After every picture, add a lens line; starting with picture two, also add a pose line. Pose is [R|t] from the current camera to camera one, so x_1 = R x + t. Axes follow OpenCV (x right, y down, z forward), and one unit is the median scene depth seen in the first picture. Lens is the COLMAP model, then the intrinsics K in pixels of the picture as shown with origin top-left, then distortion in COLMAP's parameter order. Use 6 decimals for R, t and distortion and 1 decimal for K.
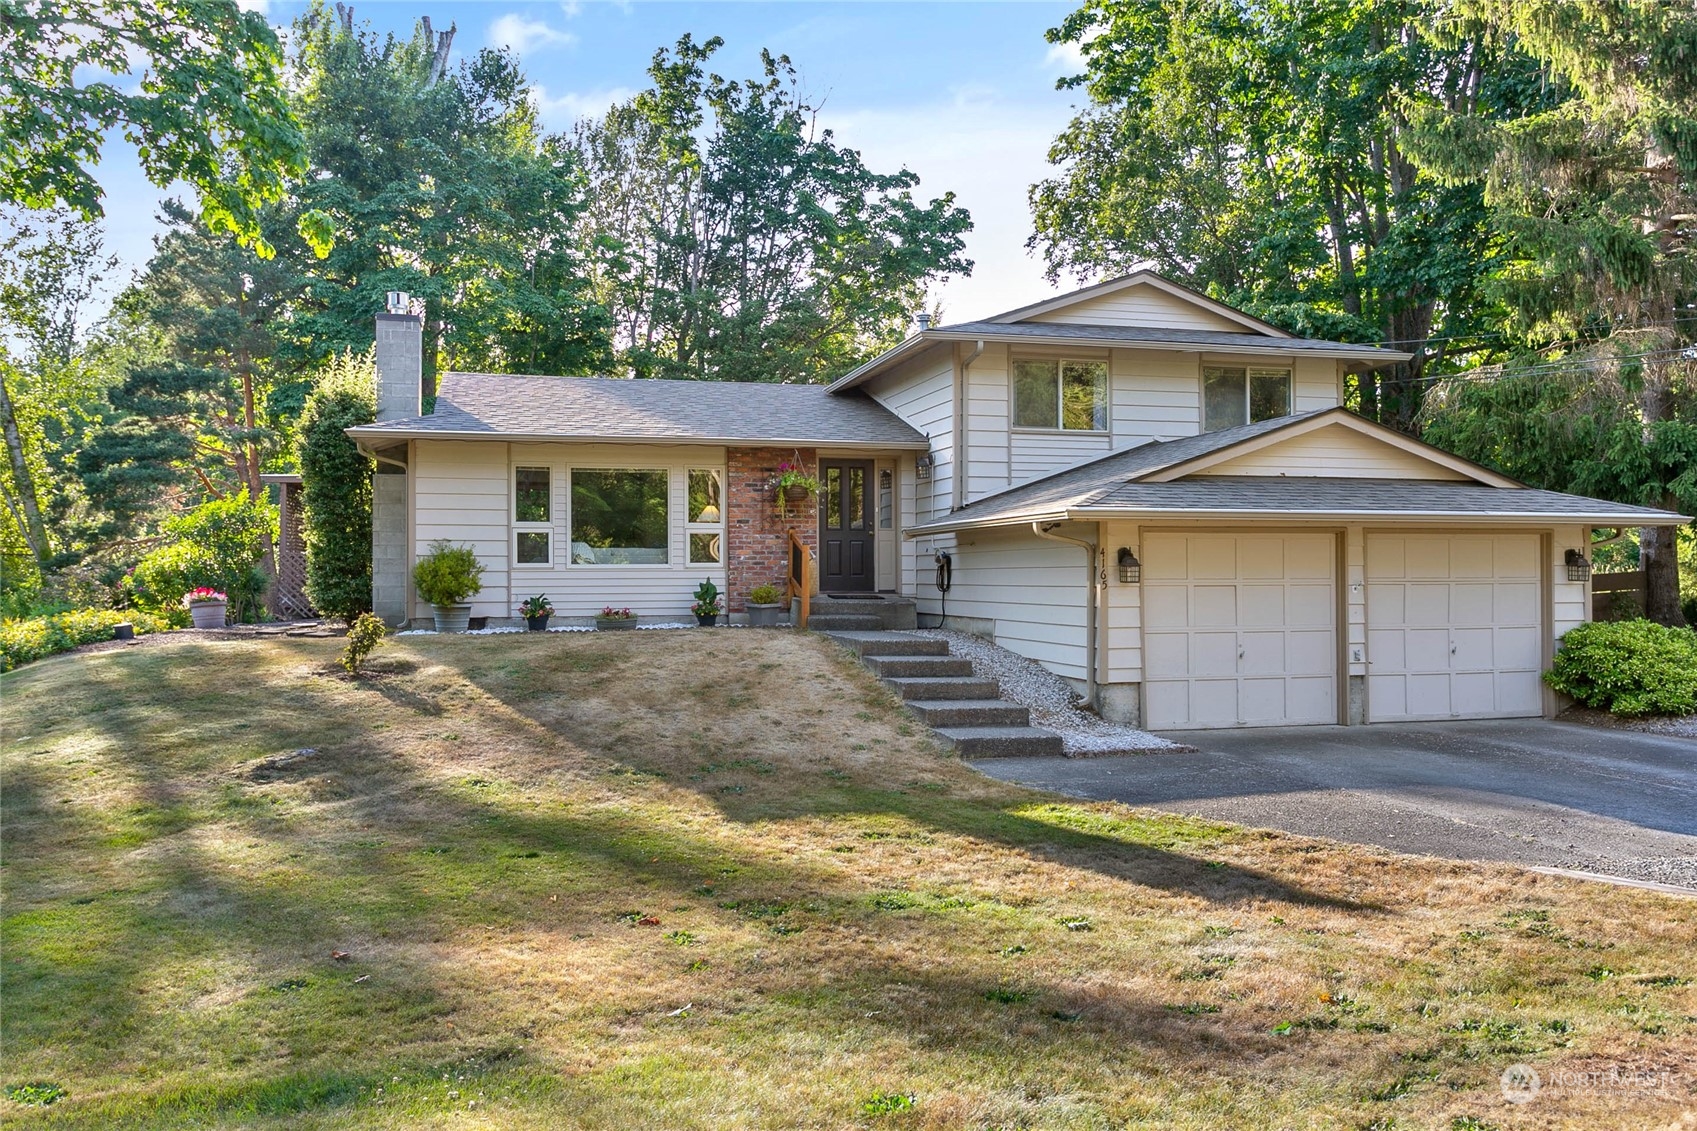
lens RADIAL K [[1321.0, 0, 859.6], [0, 1321.0, 572.3], [0, 0, 1]] dist [0.008914, -0.017178]
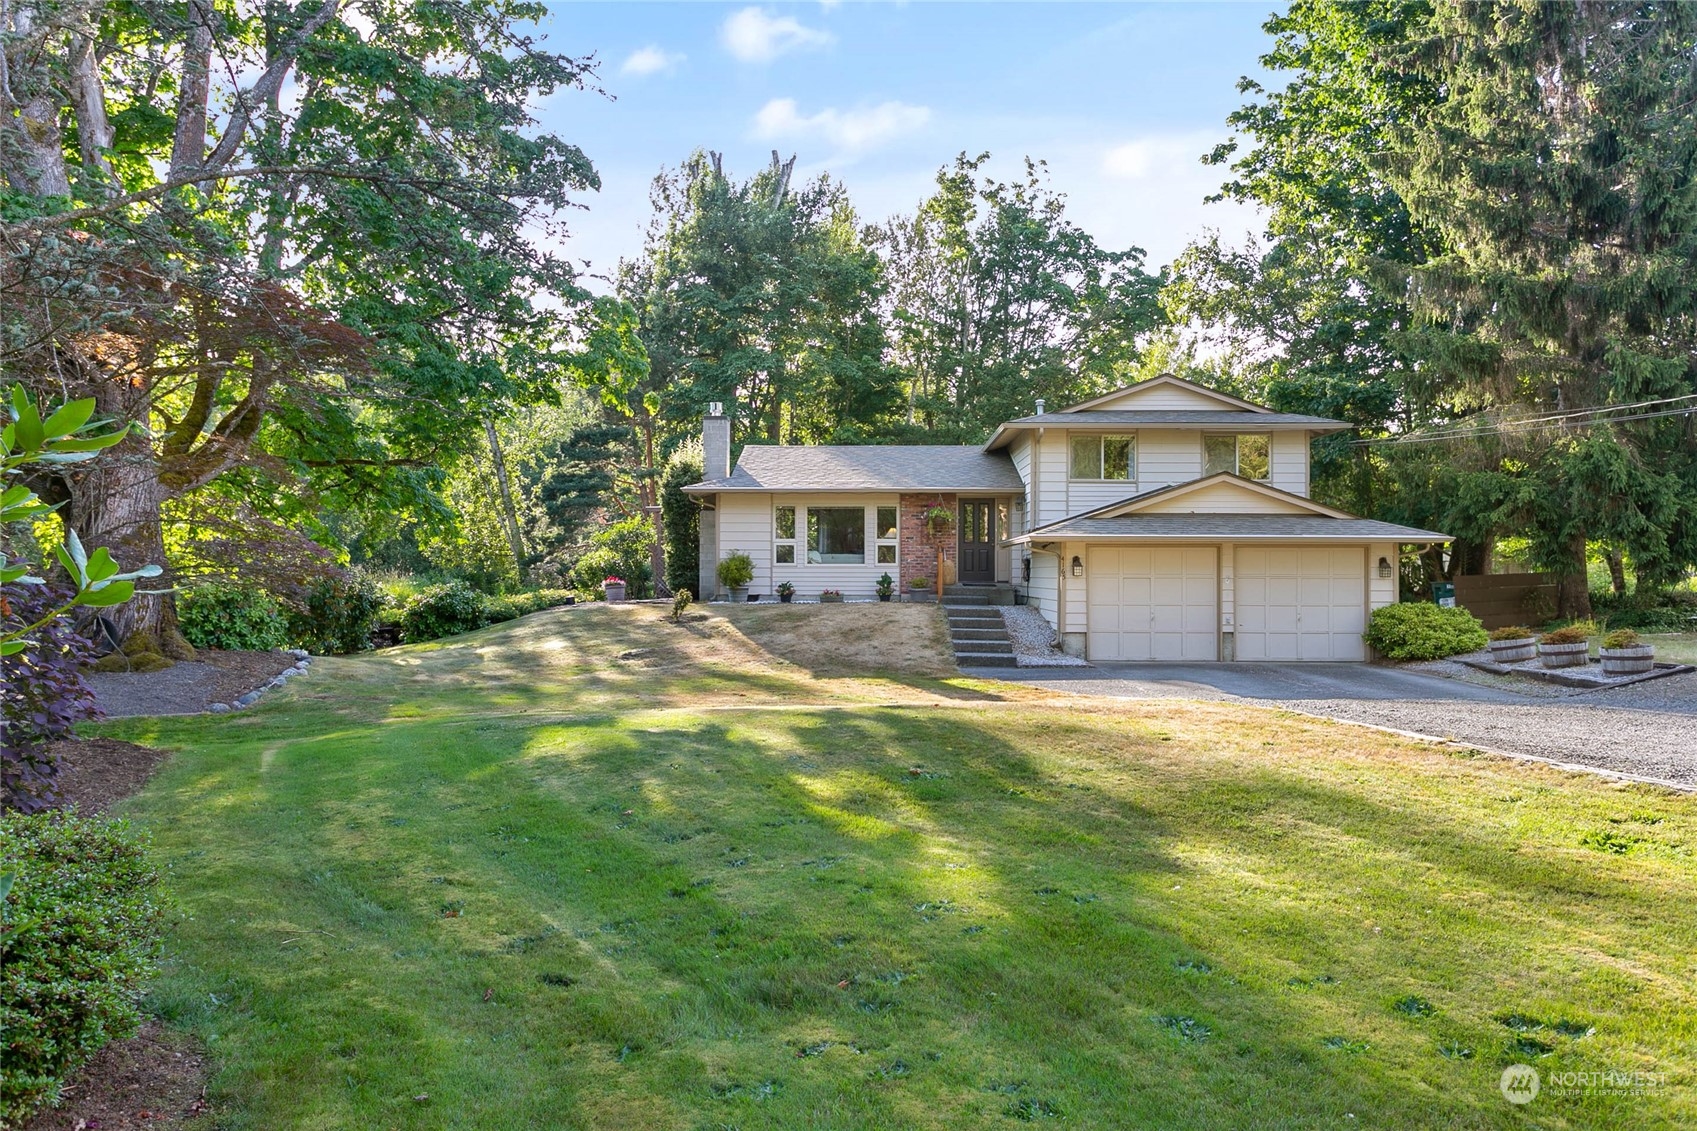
lens RADIAL K [[1249.7, 0, 840.4], [0, 1249.7, 563.7], [0, 0, 1]] dist [-0.011683, 0.001630]
pose [[0.957469, 0.003915, -0.288509, 0.272062], [-0.005331, 0.999977, -0.004125, 0.000097], [0.288487, 0.005488, 0.957468, -0.496373]]
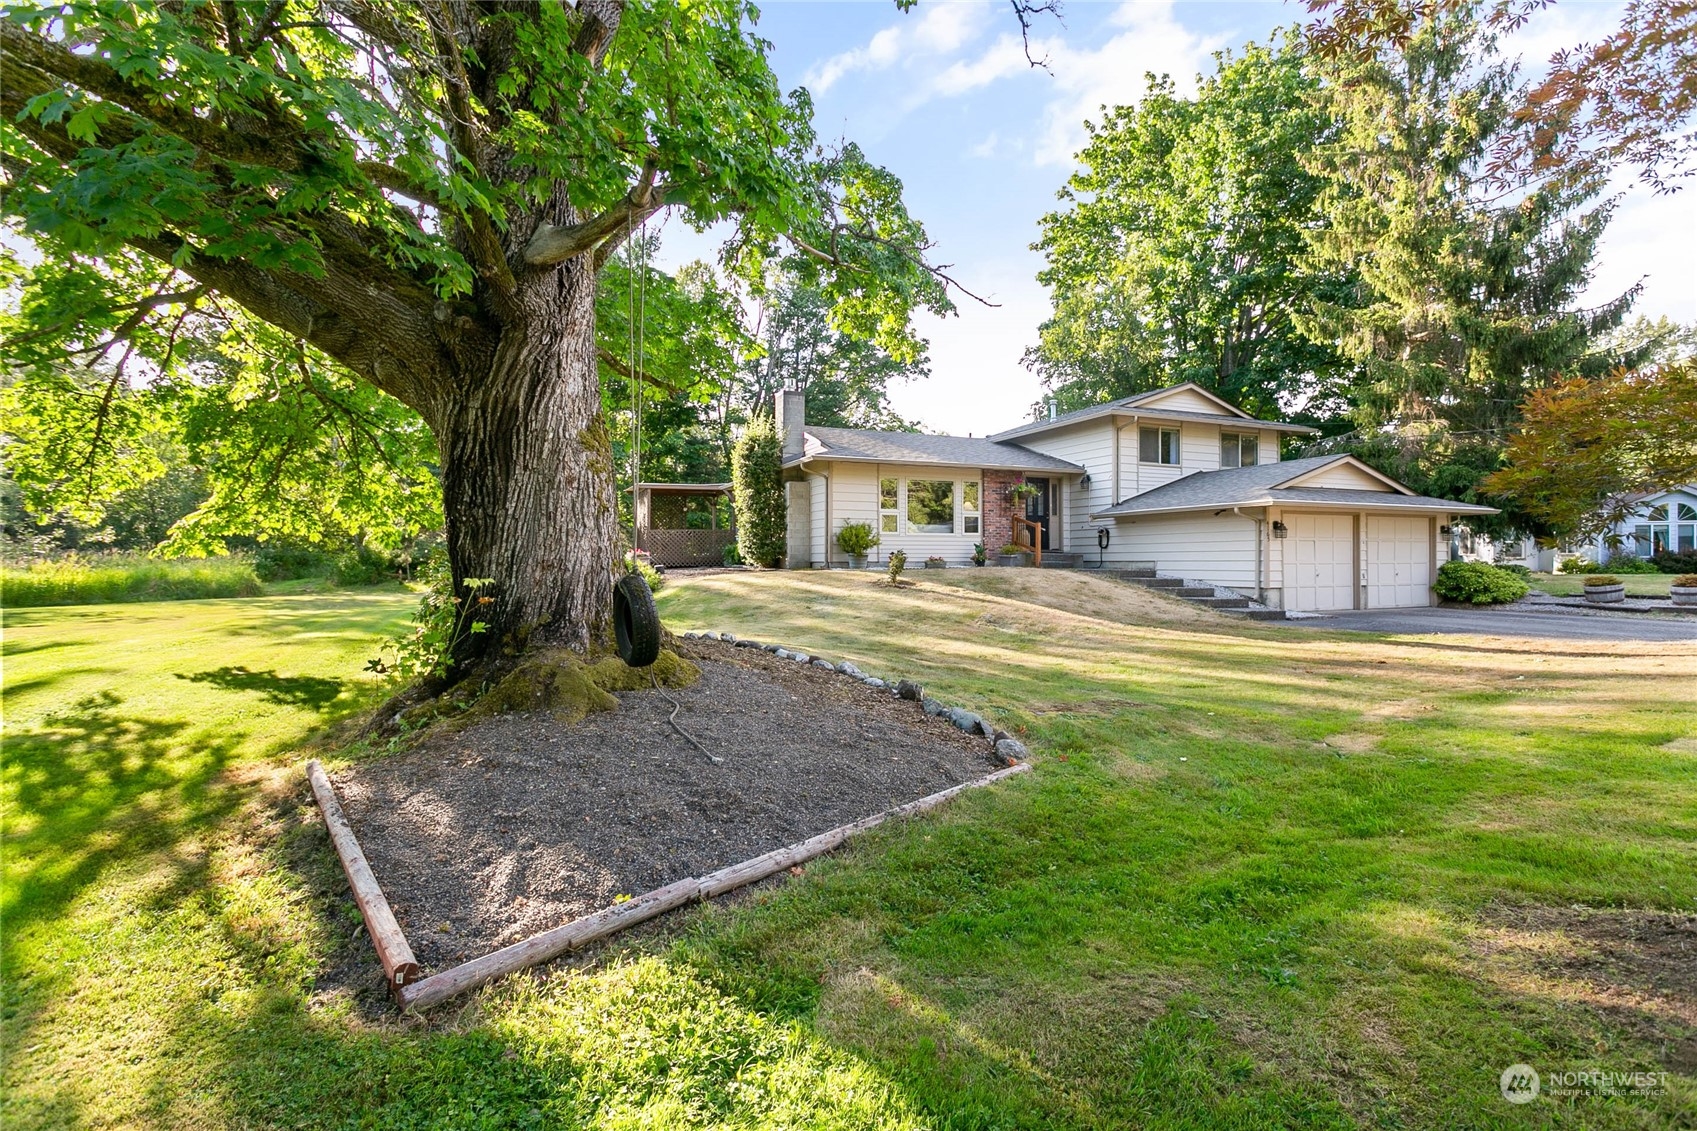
lens RADIAL K [[810.2, 0, 847.5], [0, 810.2, 566.0], [0, 0, 1]] dist [-0.002543, -0.000693]
pose [[0.988830, 0.000030, 0.149050, -0.451589], [-0.001698, 0.999937, 0.011063, 0.026640], [-0.149040, -0.011193, 0.988768, -0.090037]]
